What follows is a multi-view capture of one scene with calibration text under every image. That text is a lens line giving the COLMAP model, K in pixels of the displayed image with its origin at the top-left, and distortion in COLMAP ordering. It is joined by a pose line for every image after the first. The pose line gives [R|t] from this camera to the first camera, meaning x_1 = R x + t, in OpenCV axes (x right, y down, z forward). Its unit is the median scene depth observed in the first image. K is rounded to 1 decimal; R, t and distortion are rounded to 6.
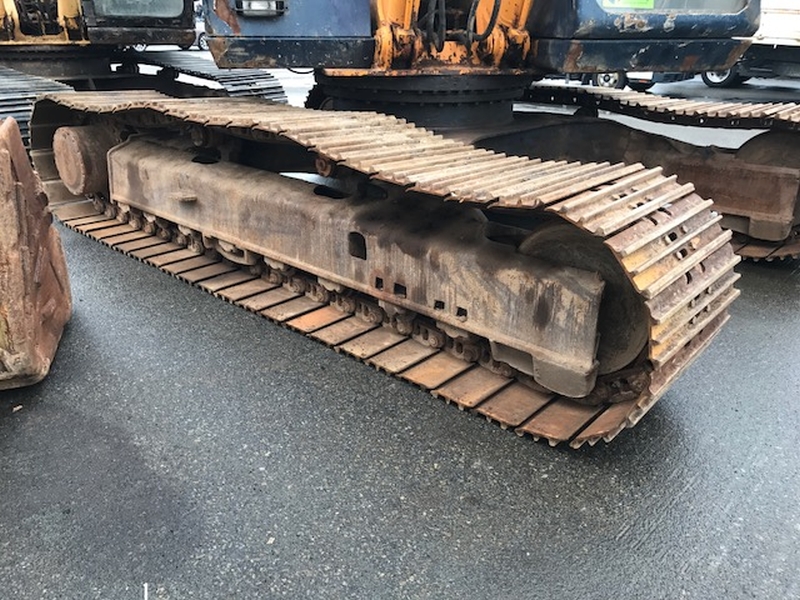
lens RADIAL K [[655.6, 0, 398.0], [0, 655.6, 295.6], [0, 0, 1]] dist [0.031146, -0.035544]
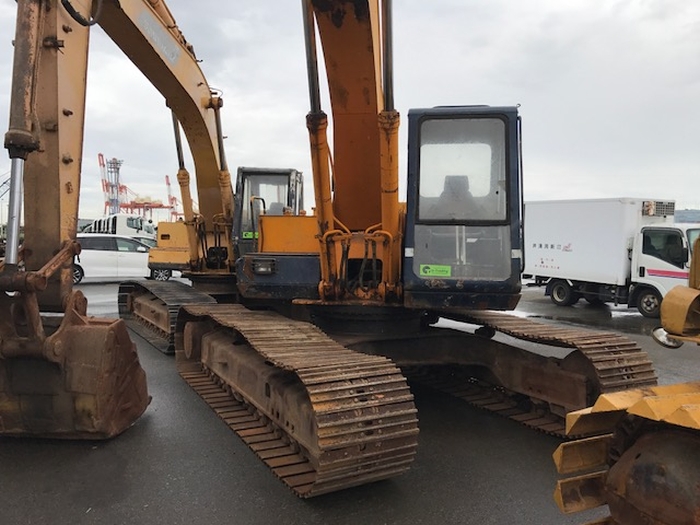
lens RADIAL K [[563.8, 0, 350.9], [0, 563.8, 232.5], [0, 0, 1]] dist [0.033085, -0.124307]
pose [[0.943030, -0.000225, -0.332708, 0.618836], [-0.134945, 0.913795, -0.383104, 0.087518], [0.304113, 0.406176, 0.861705, -0.464240]]
